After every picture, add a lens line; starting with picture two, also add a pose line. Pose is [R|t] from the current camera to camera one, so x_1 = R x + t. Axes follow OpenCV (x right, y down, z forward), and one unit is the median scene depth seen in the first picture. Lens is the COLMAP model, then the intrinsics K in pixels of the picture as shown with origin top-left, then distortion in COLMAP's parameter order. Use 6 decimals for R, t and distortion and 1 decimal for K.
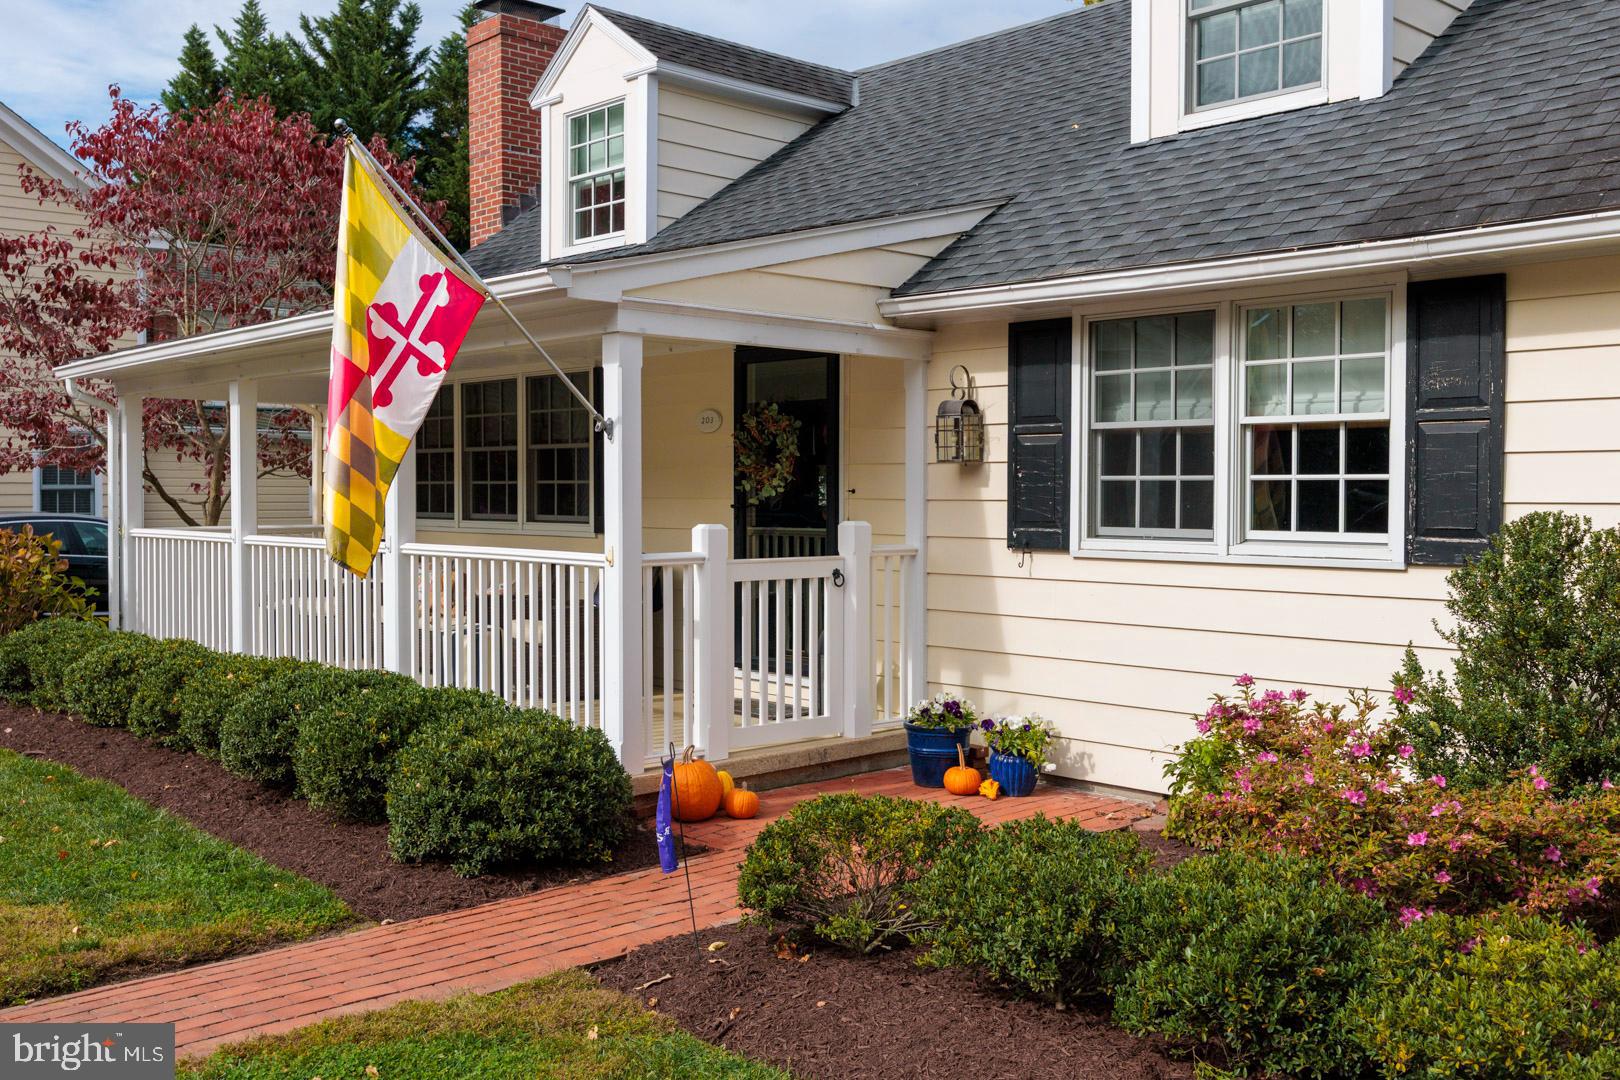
lens RADIAL K [[1538.4, 0, 808.4], [0, 1538.4, 517.1], [0, 0, 1]] dist [0.000490, 0.000311]
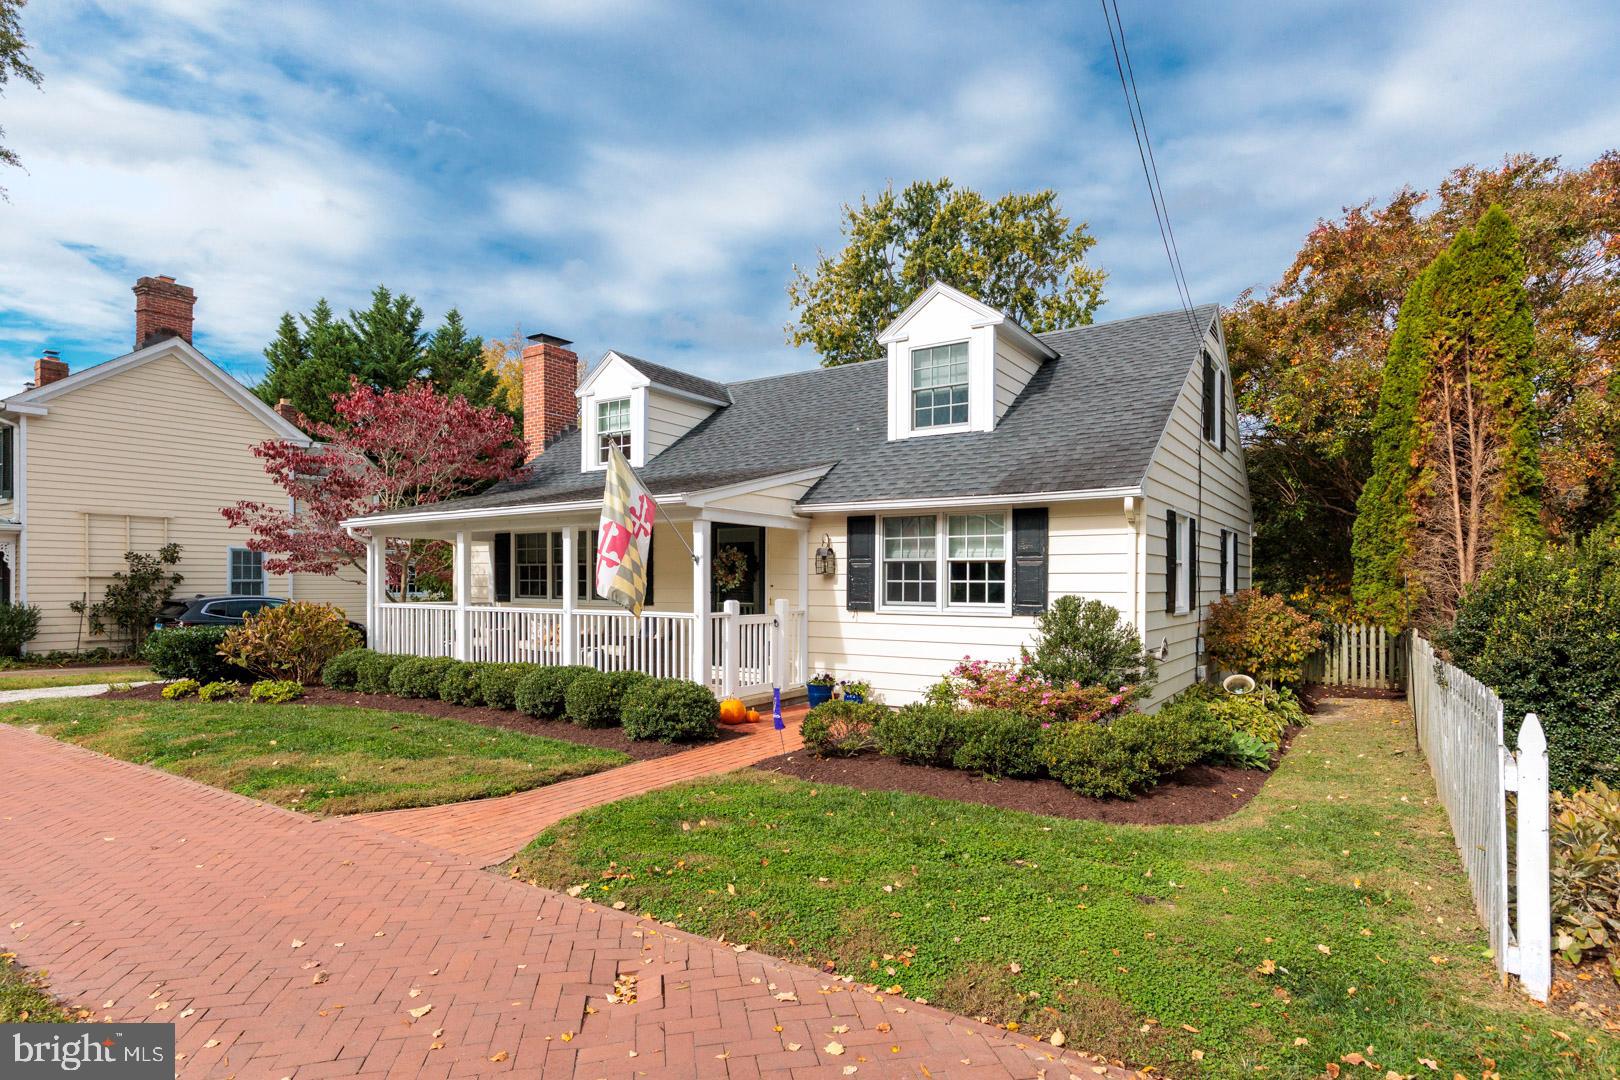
lens RADIAL K [[848.3, 0, 812.2], [0, 848.3, 582.6], [0, 0, 1]] dist [-0.003605, -0.000452]
pose [[0.973623, 0.002771, 0.228146, -0.233476], [0.001159, 0.999853, -0.017092, -0.000235], [-0.228160, 0.016905, 0.973477, -0.287174]]
